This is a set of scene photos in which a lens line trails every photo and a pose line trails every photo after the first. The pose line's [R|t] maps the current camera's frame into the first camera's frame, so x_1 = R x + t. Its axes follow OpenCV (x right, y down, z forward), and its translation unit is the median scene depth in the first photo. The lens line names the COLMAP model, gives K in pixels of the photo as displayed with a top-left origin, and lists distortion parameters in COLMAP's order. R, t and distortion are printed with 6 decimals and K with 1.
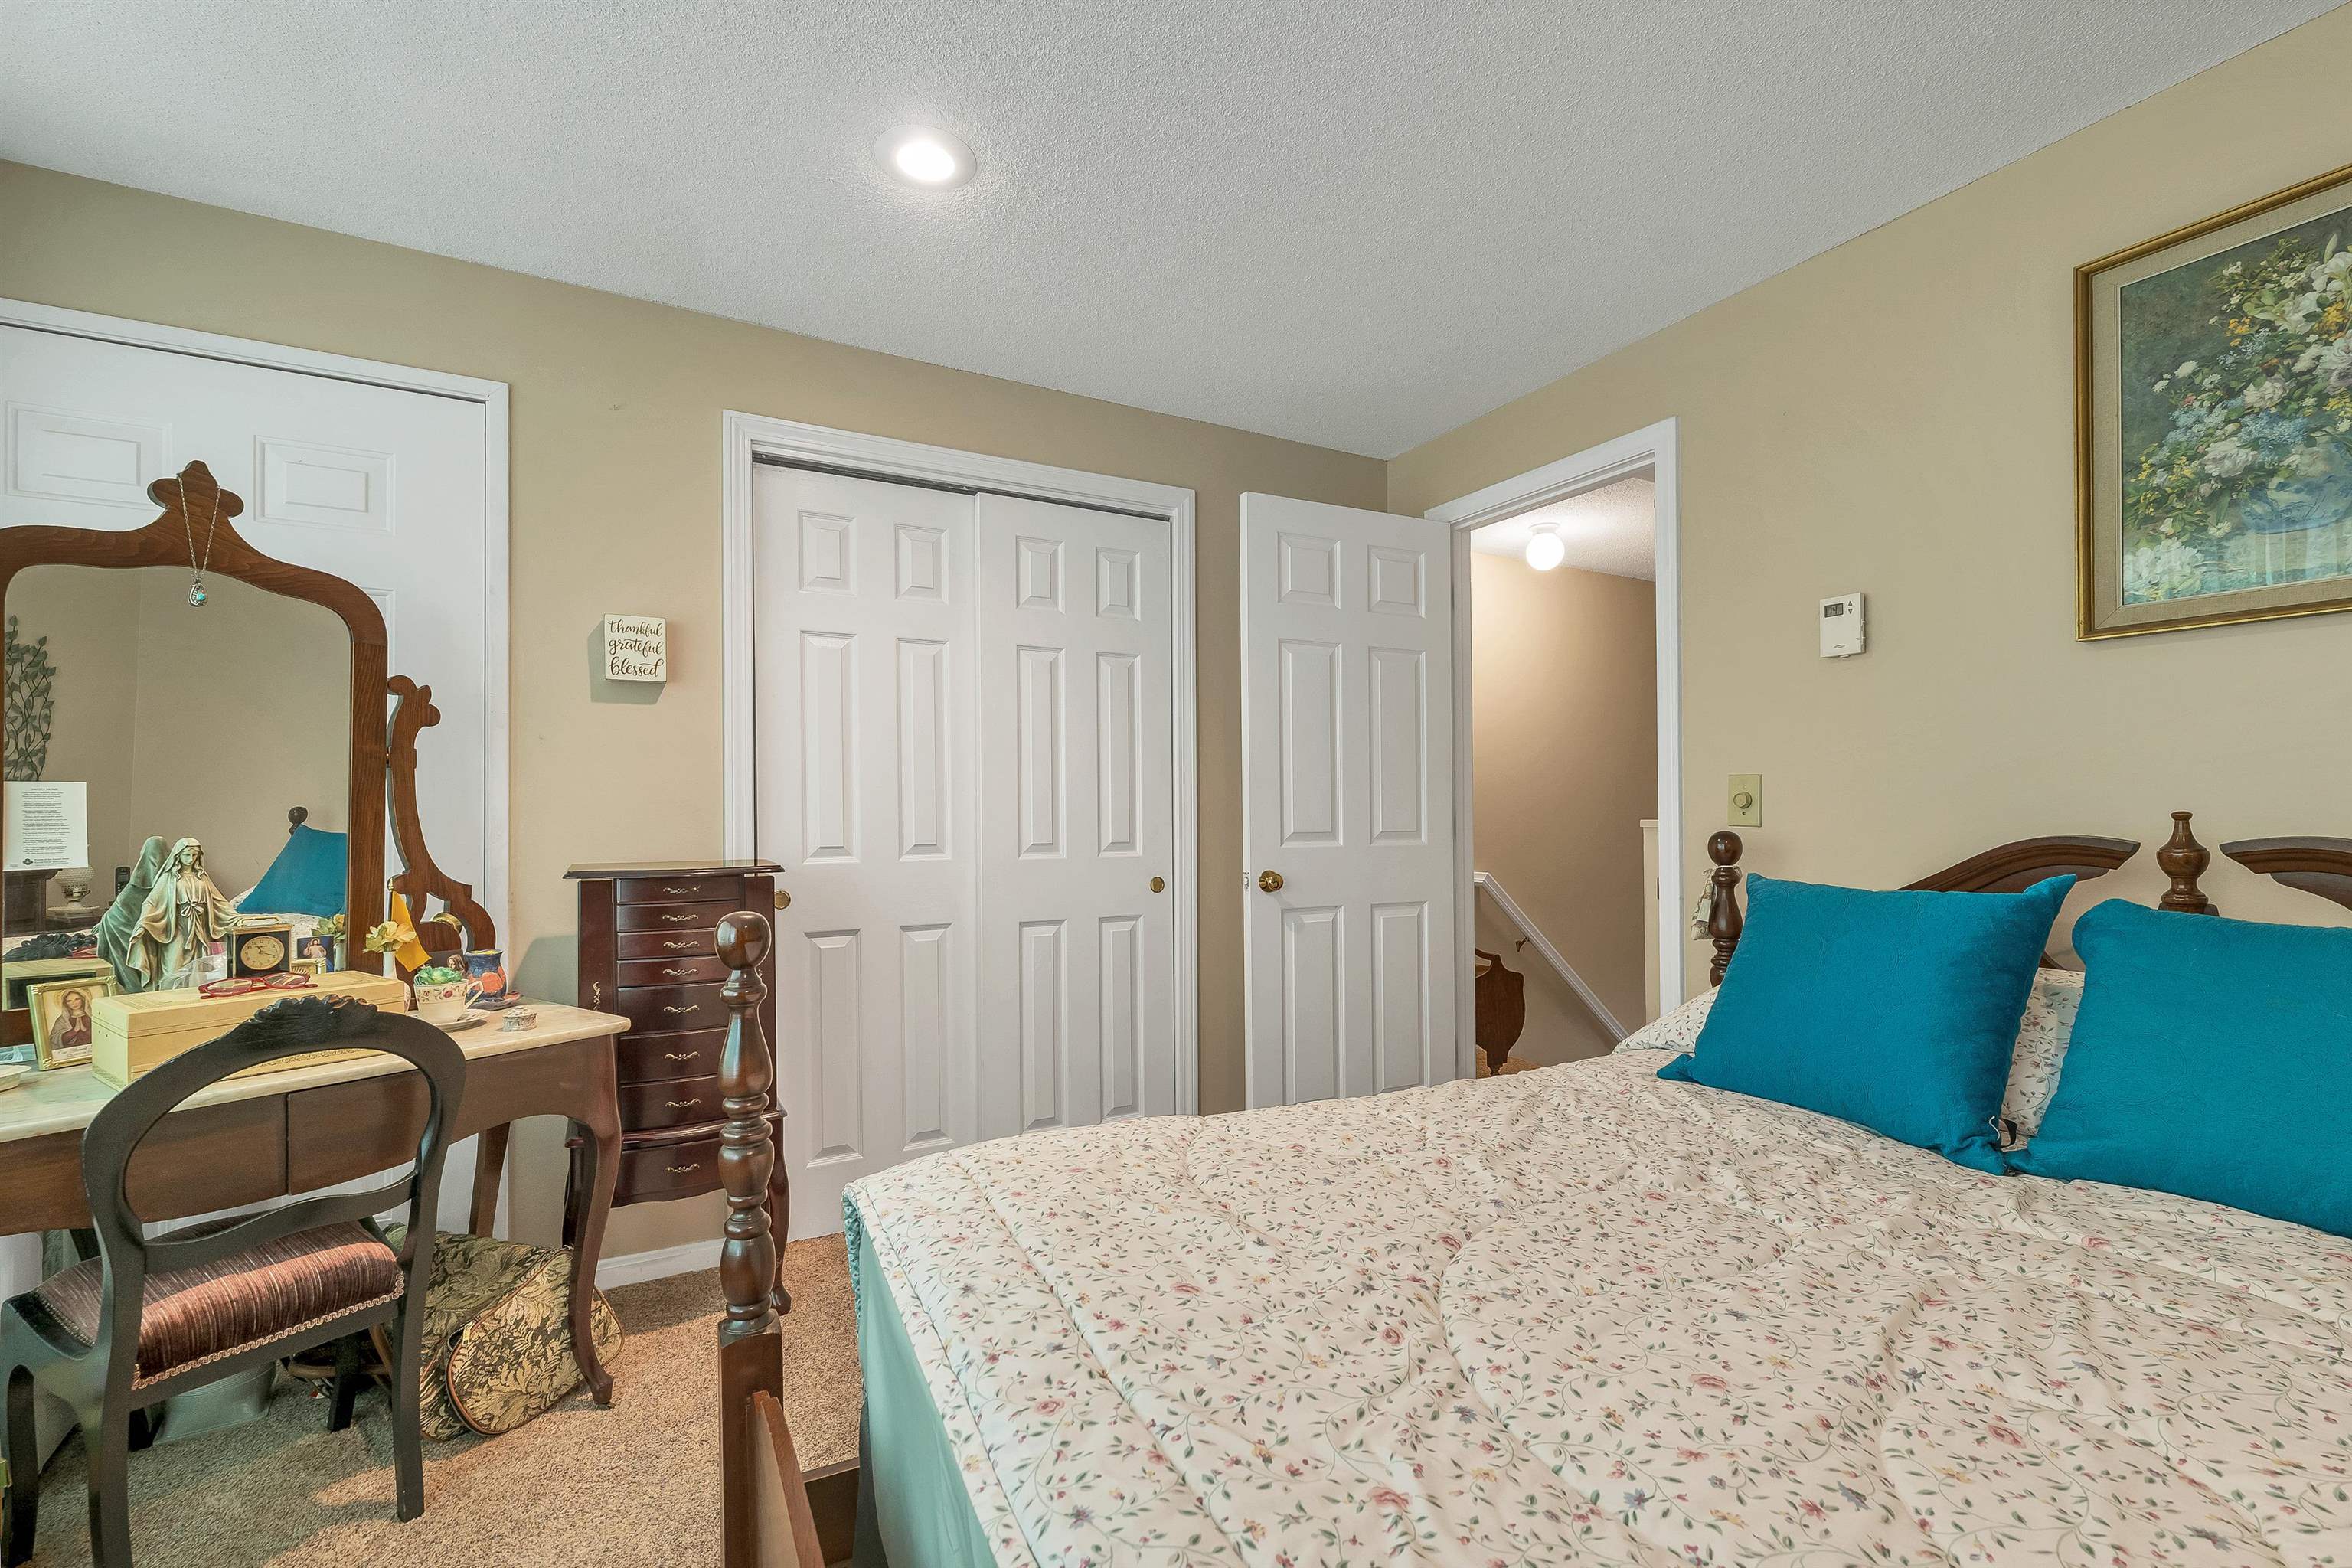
lens RADIAL K [[991.5, 0, 1169.1], [0, 991.5, 796.3], [0, 0, 1]] dist [0.009146, -0.003709]
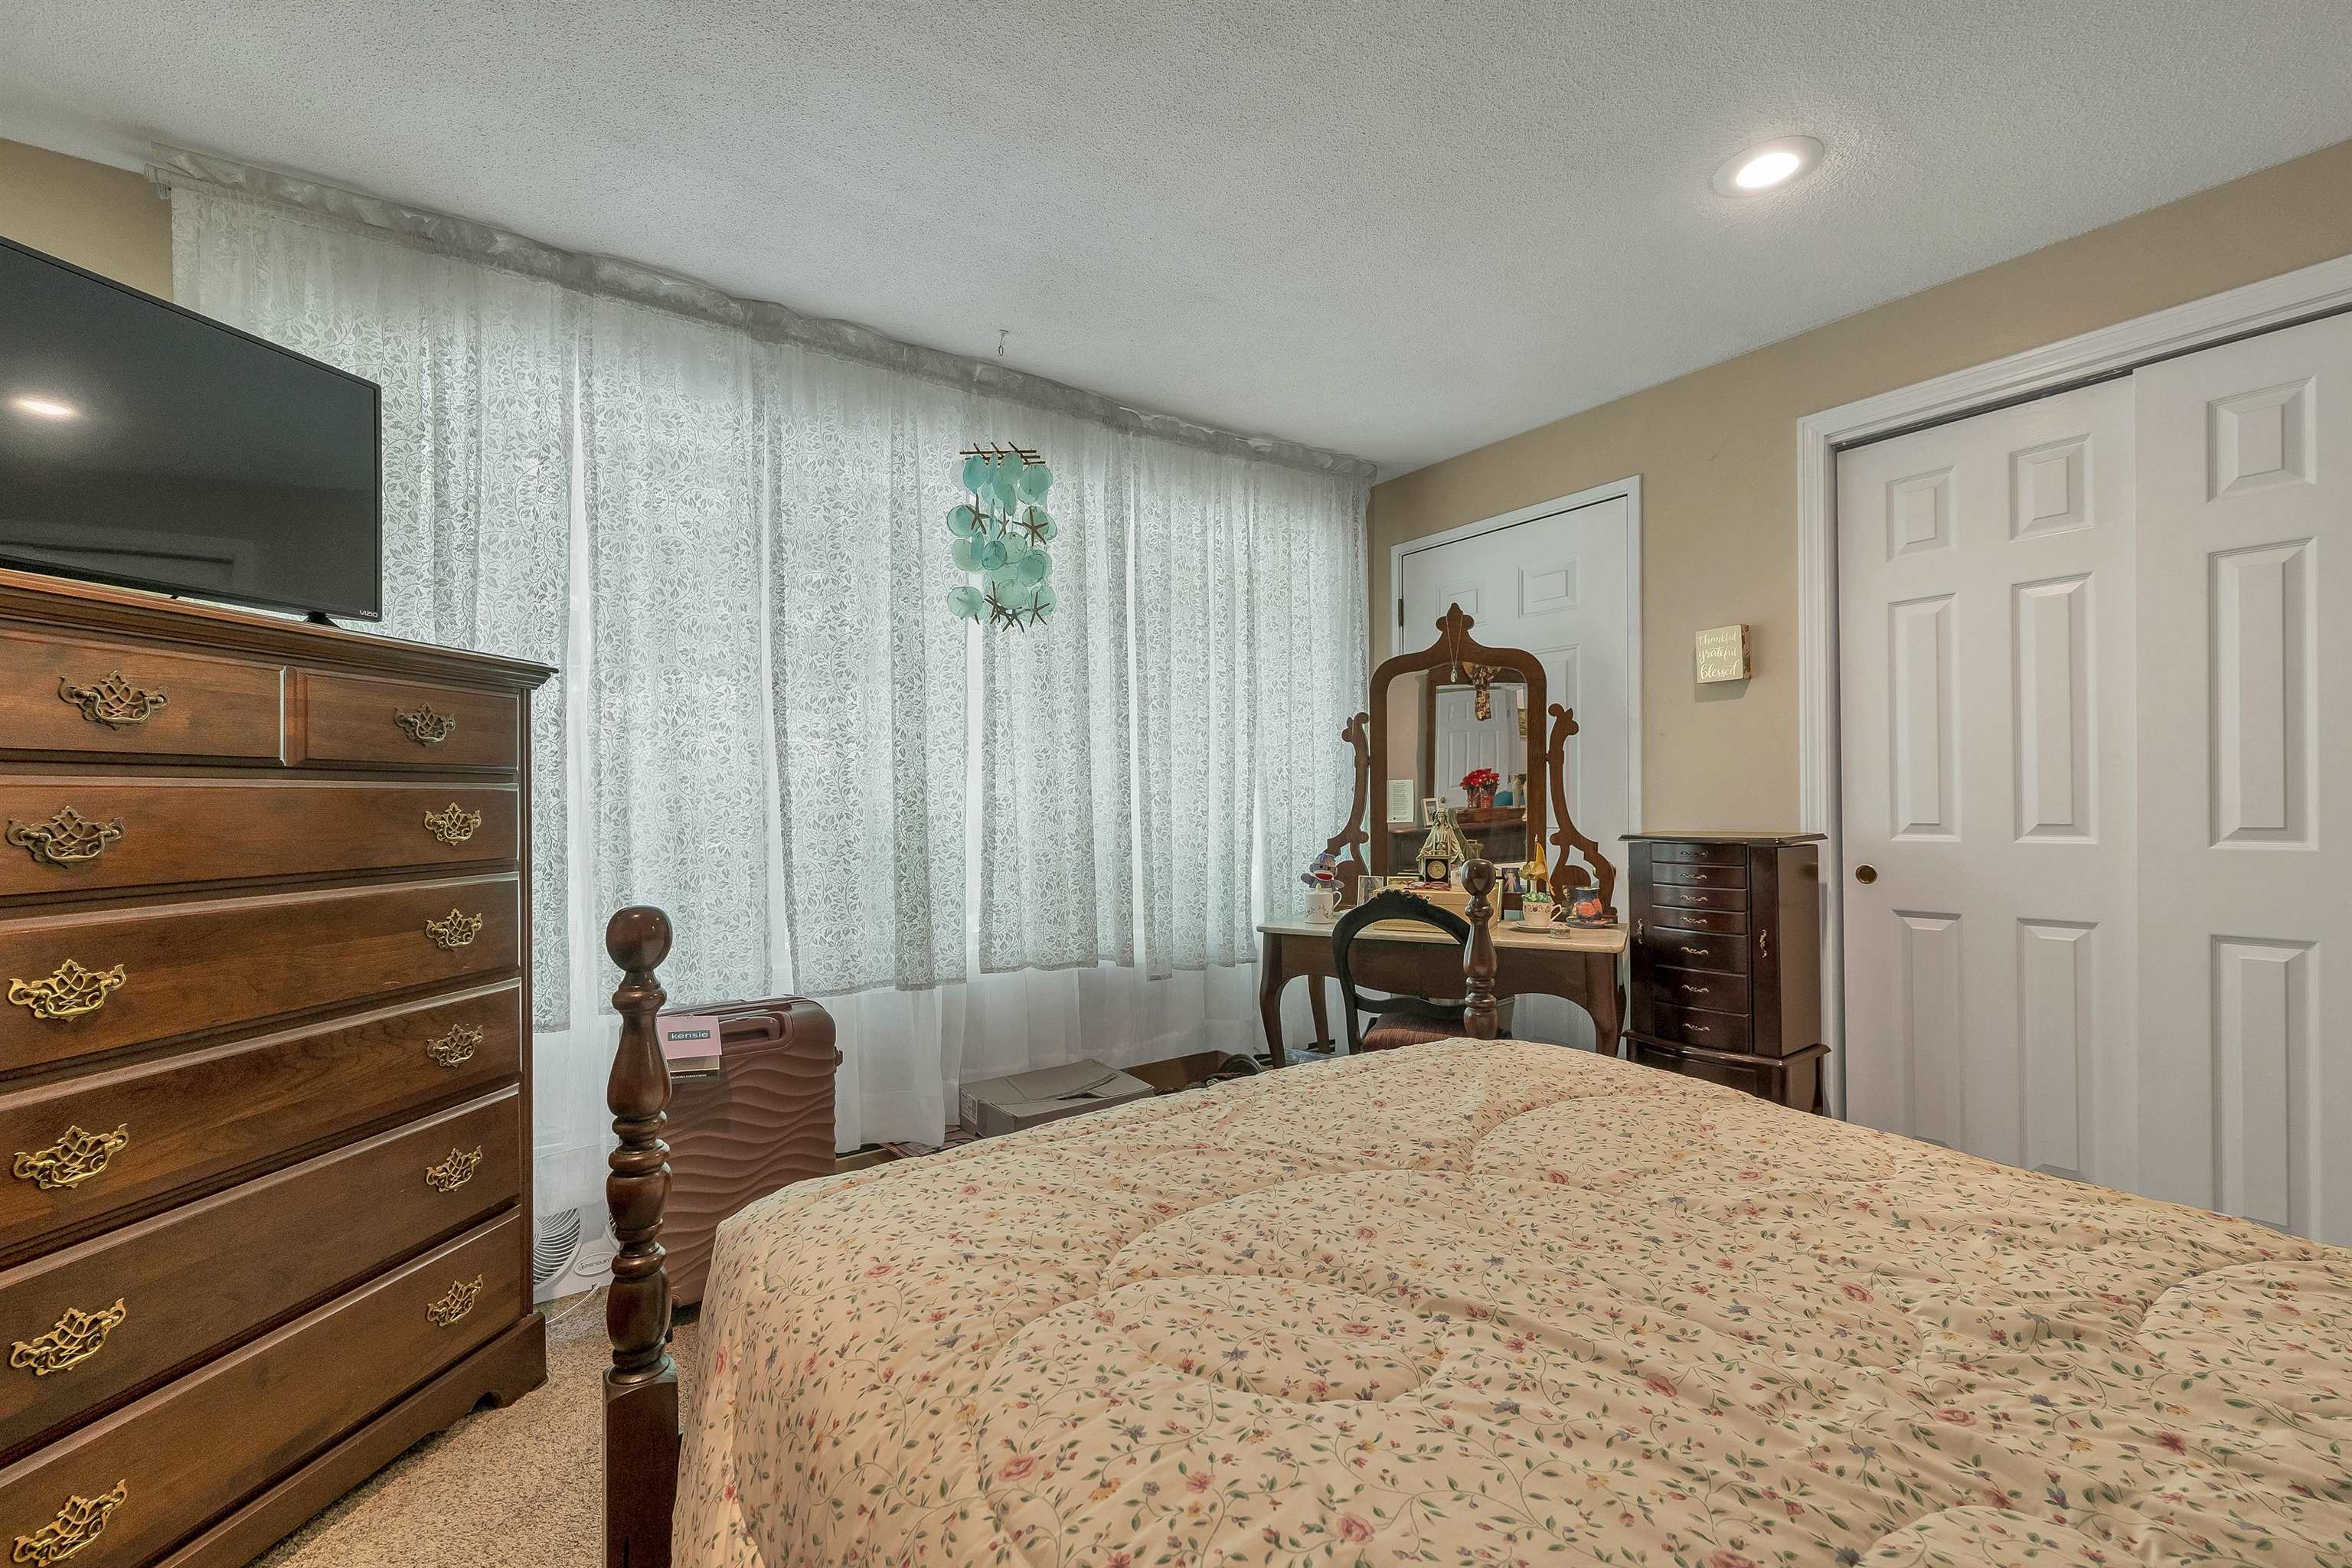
lens RADIAL K [[977.6, 0, 1174.3], [0, 977.6, 798.6], [0, 0, 1]] dist [0.004237, -0.003484]
pose [[0.121418, 0.000383, -0.992601, 0.582132], [0.030943, 0.999512, 0.004170, 0.000487], [0.992119, -0.031220, 0.121347, 0.197496]]
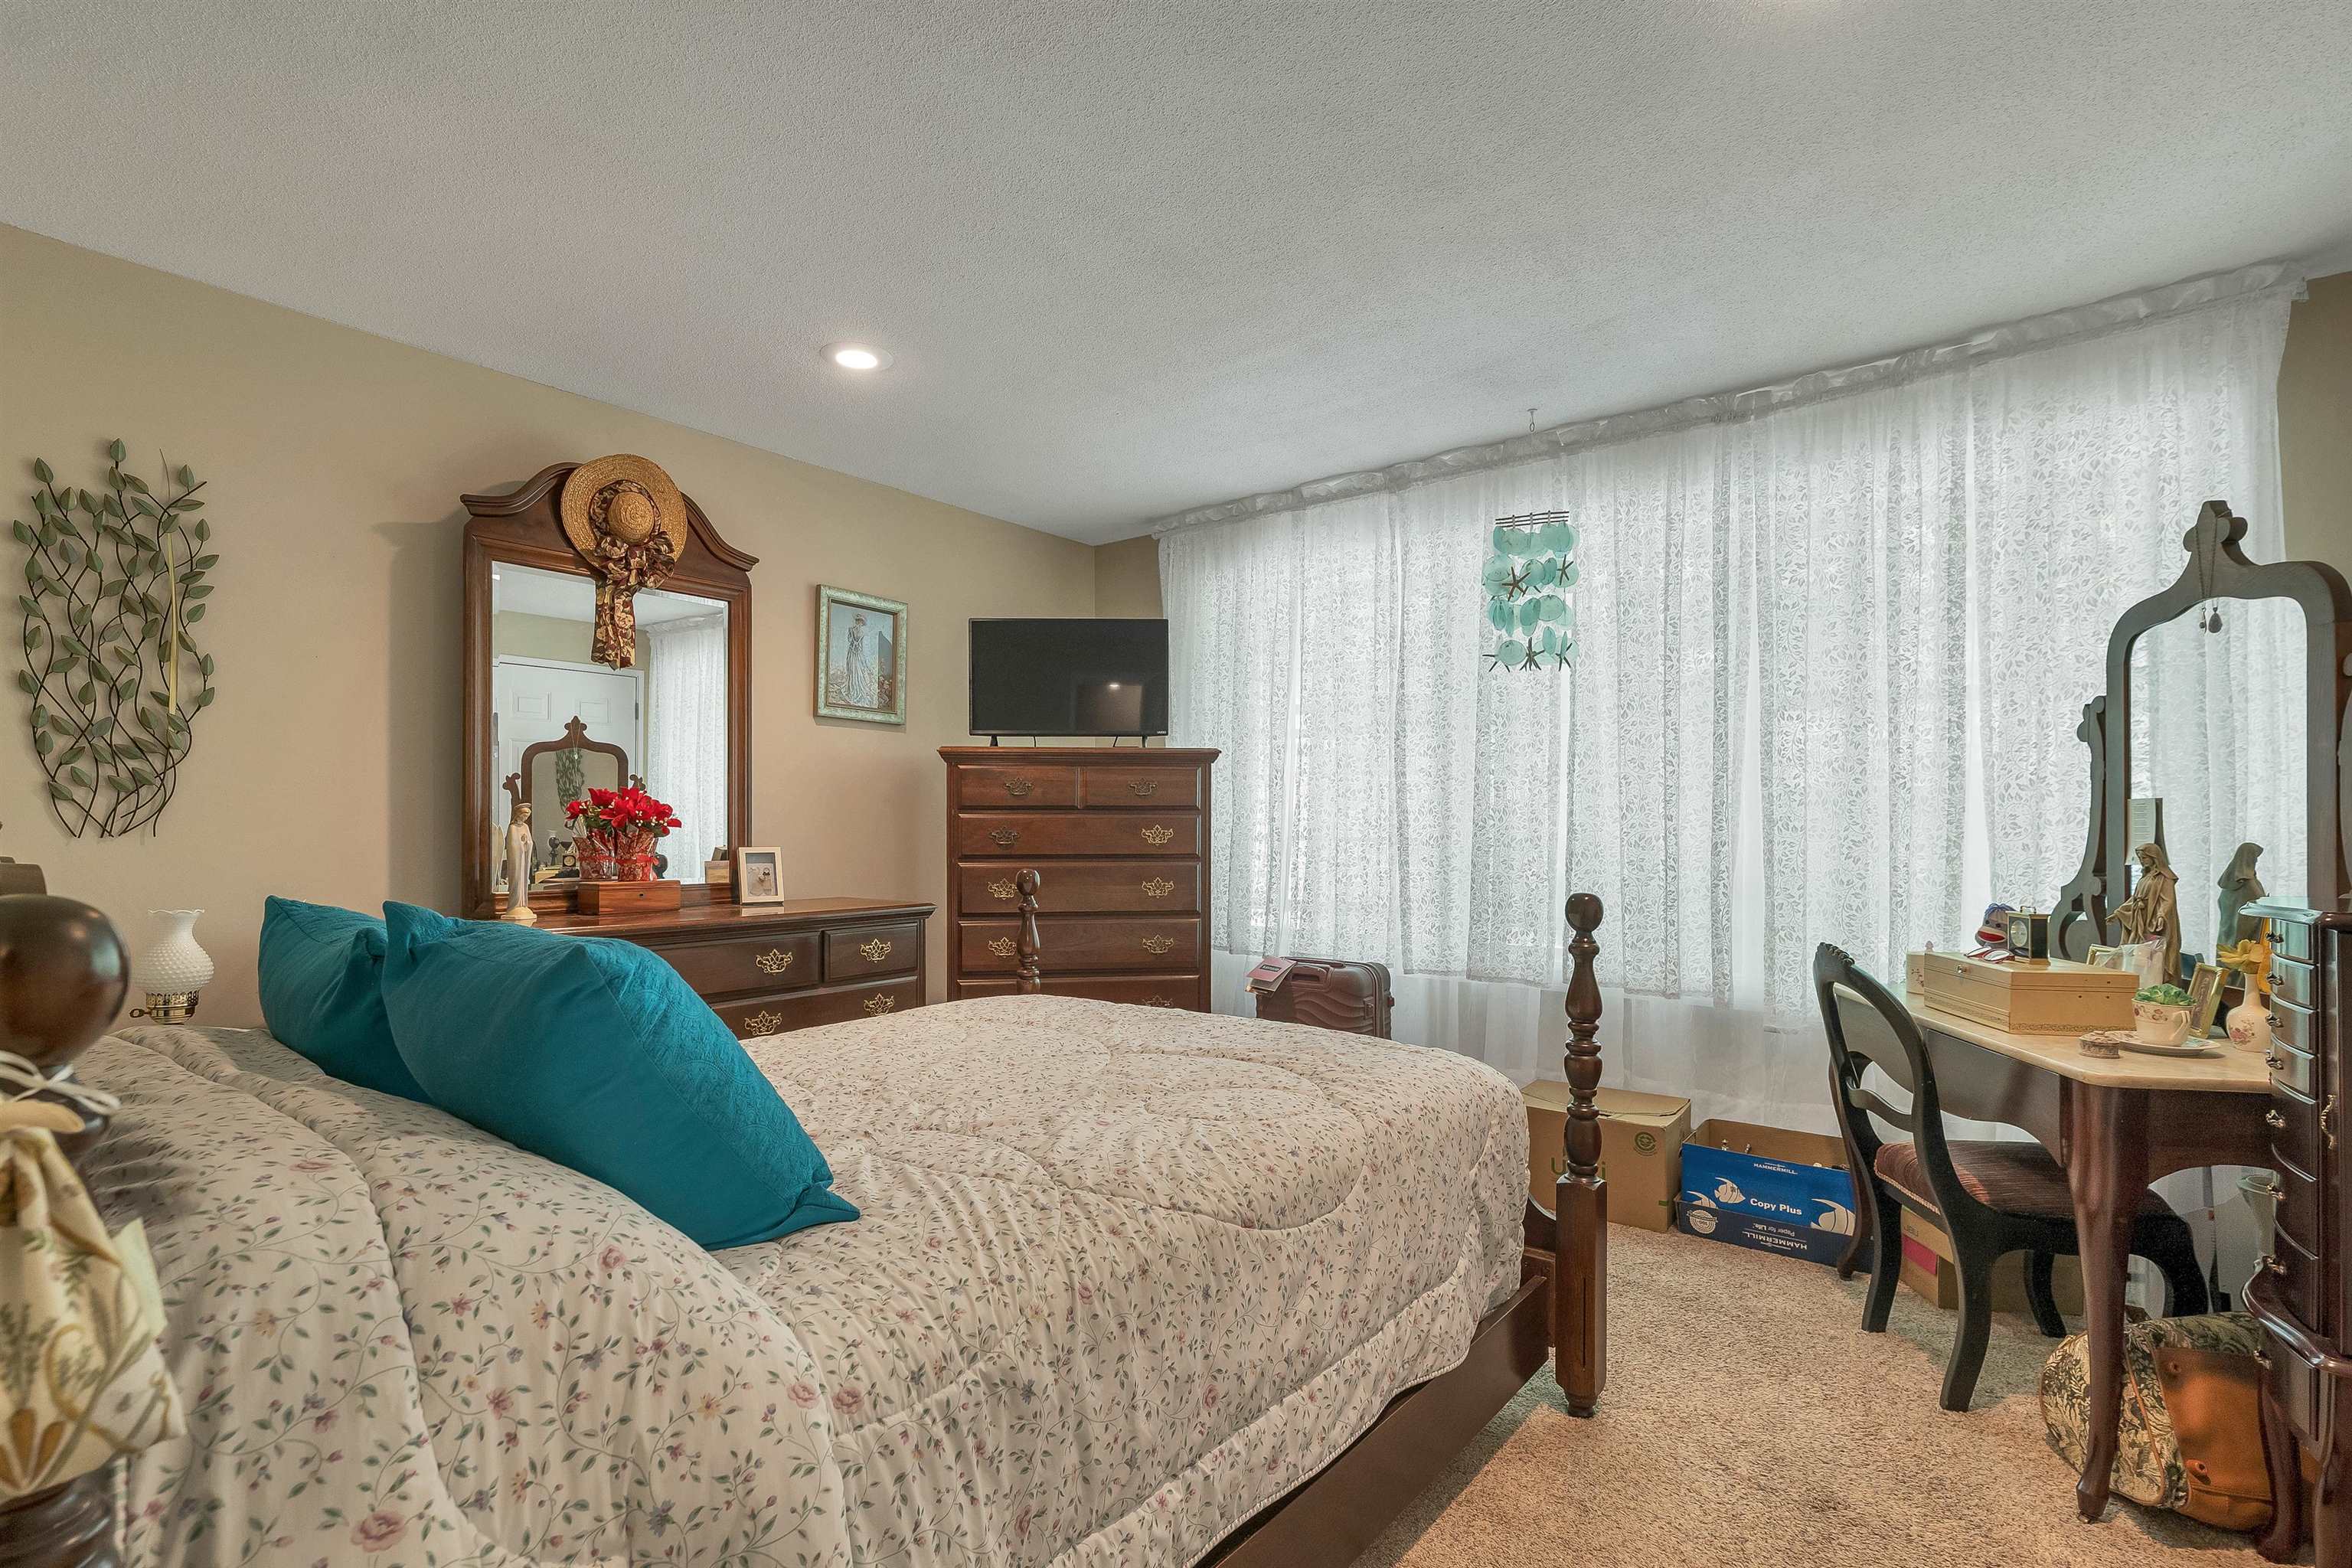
lens RADIAL K [[1092.0, 0, 1175.6], [0, 1092.0, 822.7], [0, 0, 1]] dist [-0.000641, -0.000067]
pose [[-0.916927, 0.000743, -0.399054, 0.428198], [0.010996, 0.999666, -0.023405, 0.026096], [0.398903, -0.025848, -0.916629, 1.274710]]
